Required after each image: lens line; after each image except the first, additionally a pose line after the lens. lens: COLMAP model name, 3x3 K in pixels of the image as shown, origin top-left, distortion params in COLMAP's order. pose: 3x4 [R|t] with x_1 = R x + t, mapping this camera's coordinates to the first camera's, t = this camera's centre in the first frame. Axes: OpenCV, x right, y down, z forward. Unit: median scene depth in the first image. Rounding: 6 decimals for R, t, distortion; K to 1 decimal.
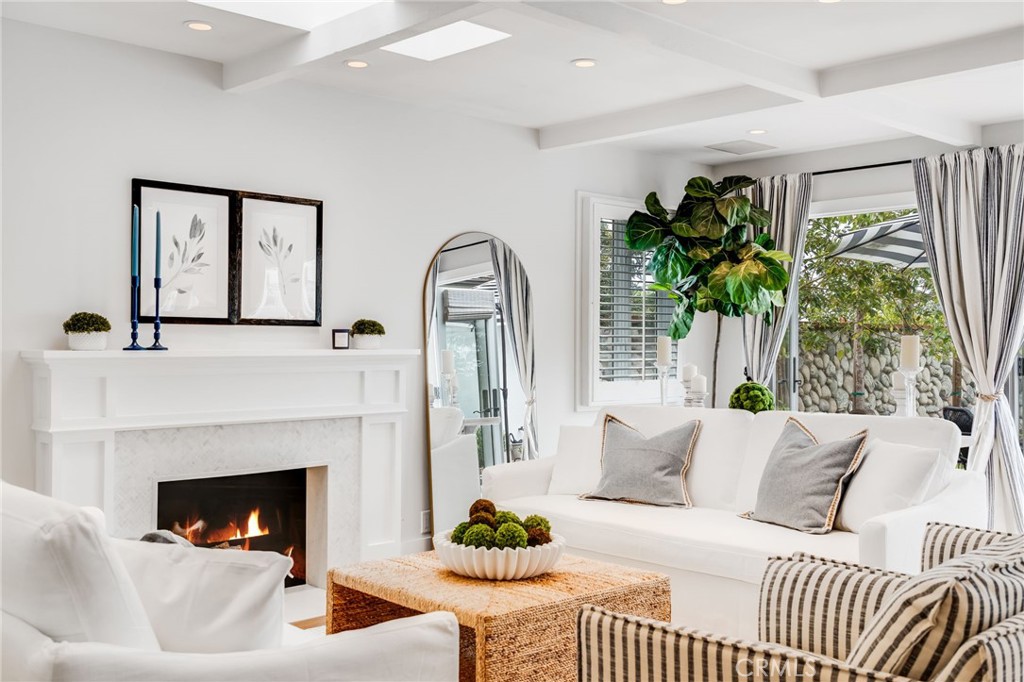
lens RADIAL K [[991.4, 0, 519.0], [0, 991.4, 347.9], [0, 0, 1]] dist [-0.001976, 0.000000]
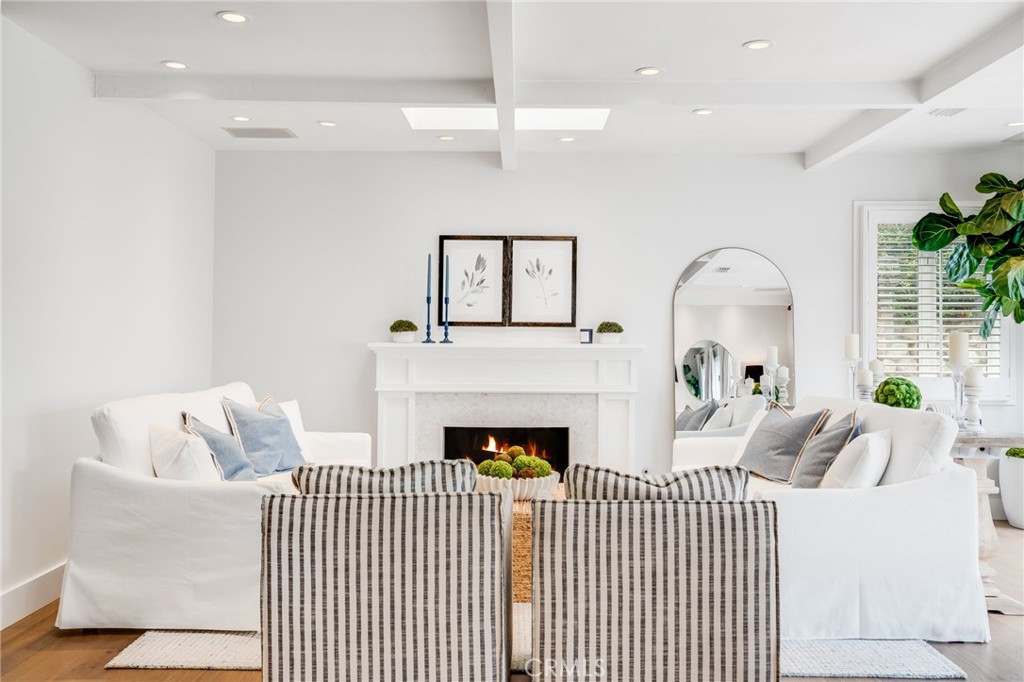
lens RADIAL K [[928.7, 0, 517.3], [0, 928.7, 333.5], [0, 0, 1]] dist [0.006884, 0.000000]
pose [[0.727538, -0.001507, -0.686065, 0.674168], [-0.008211, 0.999907, -0.010903, 0.002143], [0.686018, 0.013566, 0.727458, 0.002264]]
